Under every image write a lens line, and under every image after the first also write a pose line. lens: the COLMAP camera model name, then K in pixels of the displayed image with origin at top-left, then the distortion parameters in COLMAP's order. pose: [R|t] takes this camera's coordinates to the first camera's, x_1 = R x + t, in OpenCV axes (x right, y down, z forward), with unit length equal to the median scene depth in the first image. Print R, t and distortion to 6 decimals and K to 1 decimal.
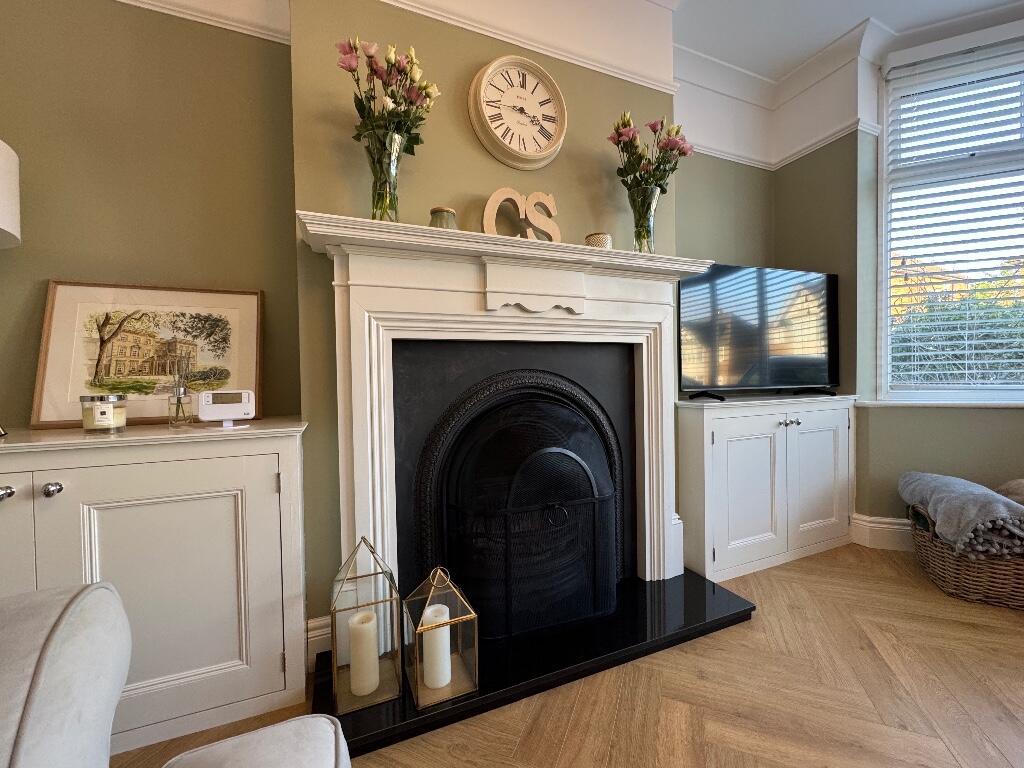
lens RADIAL K [[408.7, 0, 505.5], [0, 408.7, 384.0], [0, 0, 1]] dist [-0.008392, 0.000831]
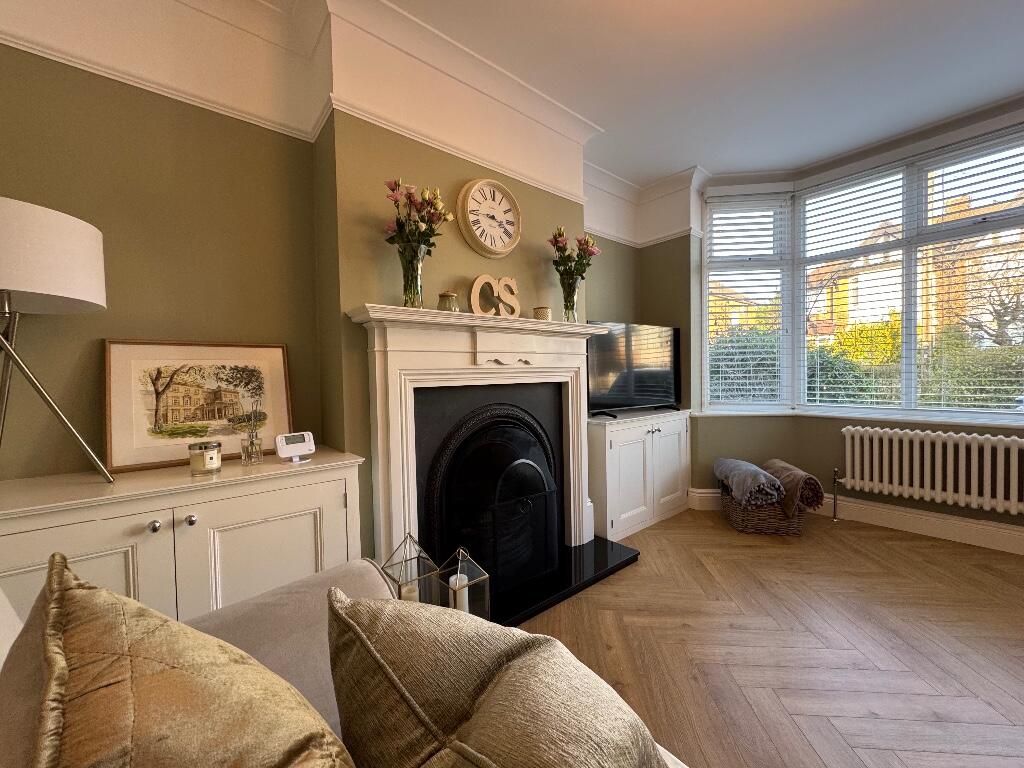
lens RADIAL K [[408.7, 0, 507.4], [0, 408.7, 384.9], [0, 0, 1]] dist [-0.008392, 0.000831]
pose [[0.954991, -0.009878, 0.296470, -0.342585], [0.009284, 0.999951, 0.003413, -0.110003], [-0.296490, -0.000507, 0.955036, -0.356208]]
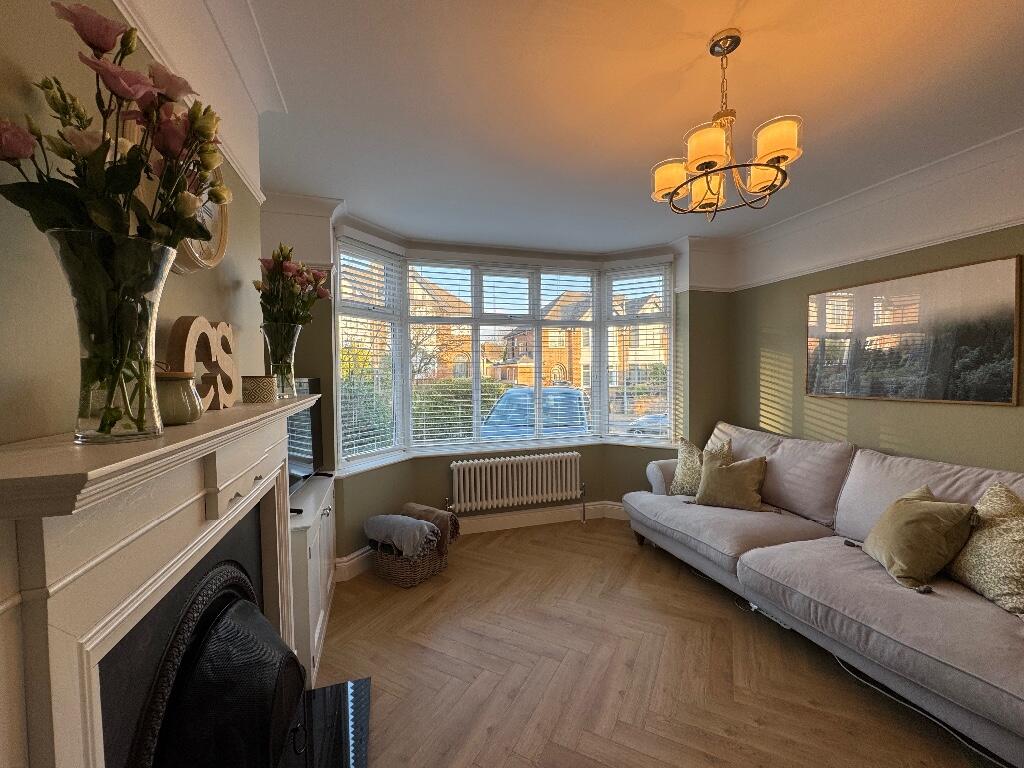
lens RADIAL K [[408.7, 0, 509.4], [0, 408.7, 383.7], [0, 0, 1]] dist [-0.008392, 0.000831]
pose [[0.084408, -0.012122, 0.996358, -0.602743], [0.030730, 0.999482, 0.009557, -0.364886], [-0.995957, 0.029812, 0.084737, 0.451337]]
